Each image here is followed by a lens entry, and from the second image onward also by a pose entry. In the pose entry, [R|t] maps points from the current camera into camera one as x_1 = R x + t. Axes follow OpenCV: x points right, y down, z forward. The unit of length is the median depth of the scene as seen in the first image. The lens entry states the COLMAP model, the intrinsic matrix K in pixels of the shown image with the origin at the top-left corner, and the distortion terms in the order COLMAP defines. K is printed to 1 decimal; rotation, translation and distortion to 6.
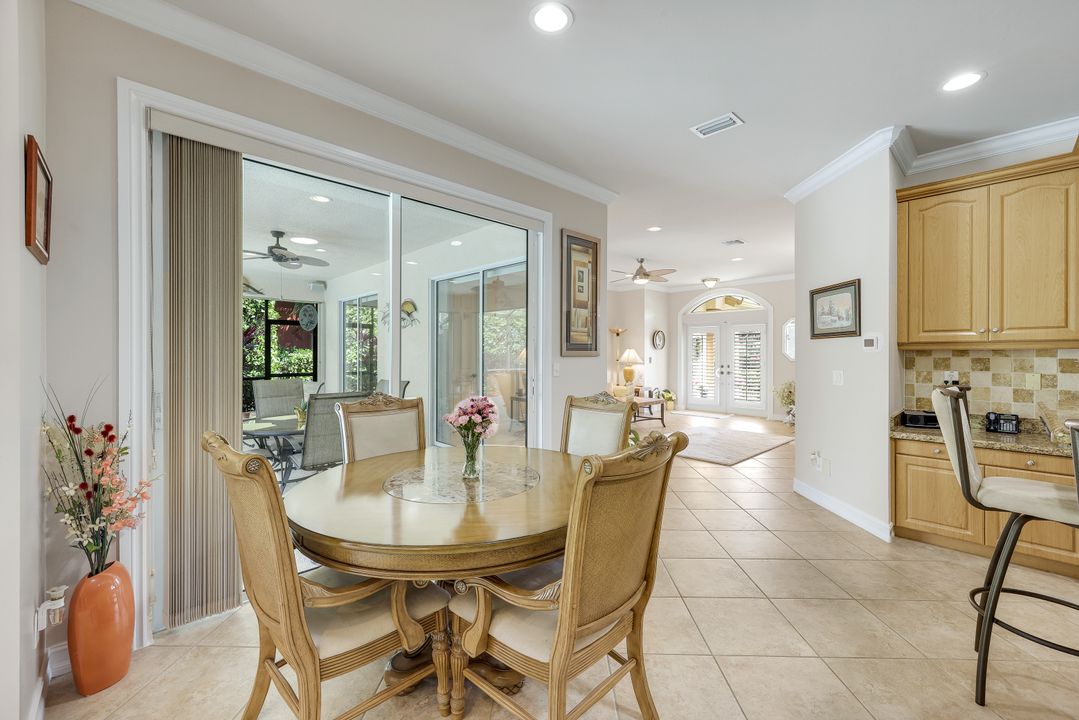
lens RADIAL K [[439.1, 0, 535.8], [0, 439.1, 353.9], [0, 0, 1]] dist [0.004368, 0.000707]
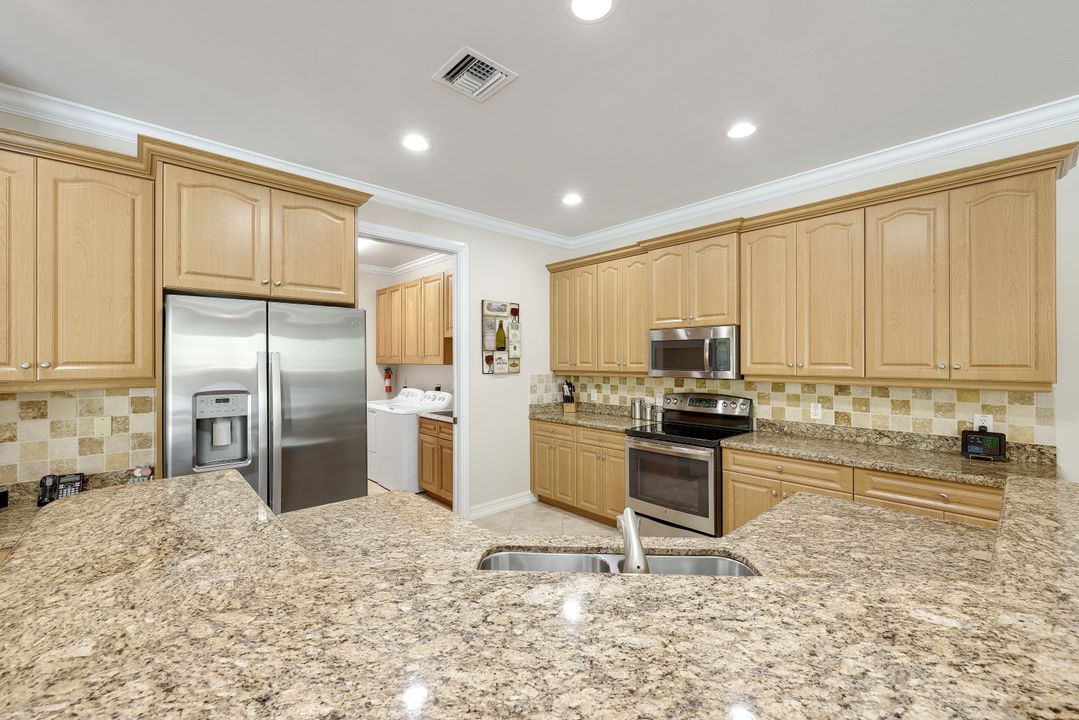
lens RADIAL K [[439.1, 0, 534.3], [0, 439.1, 362.7], [0, 0, 1]] dist [0.004368, 0.000707]
pose [[0.022559, -0.002769, 0.999742, 0.338728], [-0.000592, 0.999996, 0.002783, -0.057481], [-0.999745, -0.000655, 0.022558, 0.194862]]
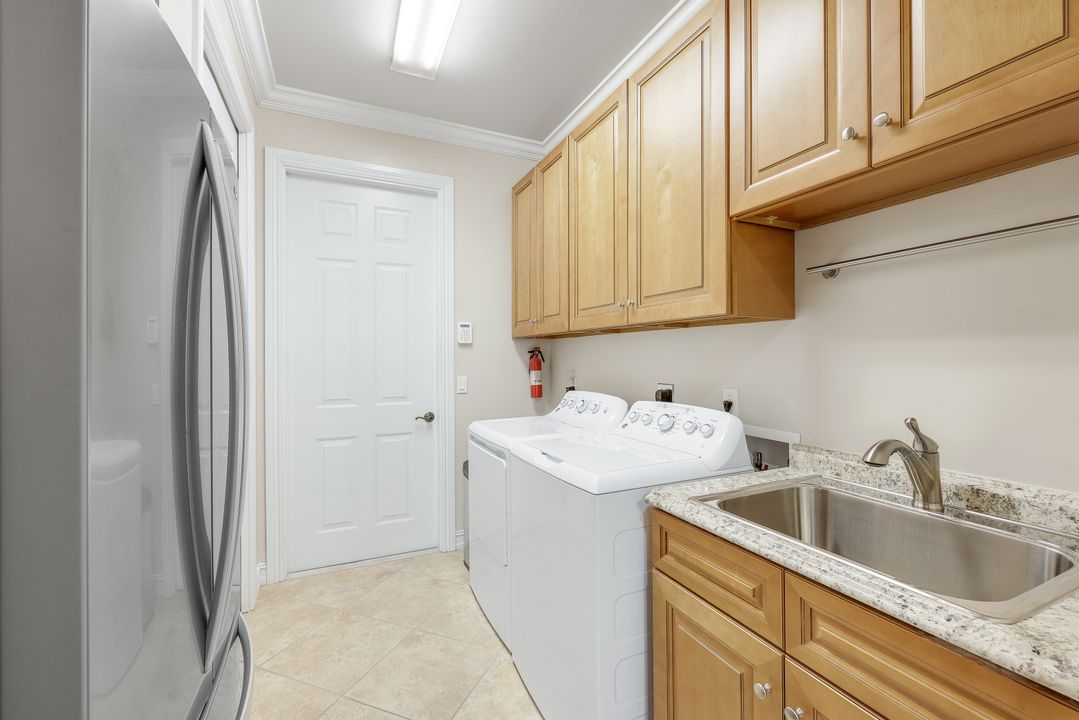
lens RADIAL K [[439.1, 0, 539.8], [0, 439.1, 358.2], [0, 0, 1]] dist [0.004368, 0.000707]
pose [[0.326523, 0.000733, 0.945189, 1.070478], [-0.002416, 0.999997, 0.000059, -0.021185], [-0.945186, -0.002303, 0.326524, 0.458709]]
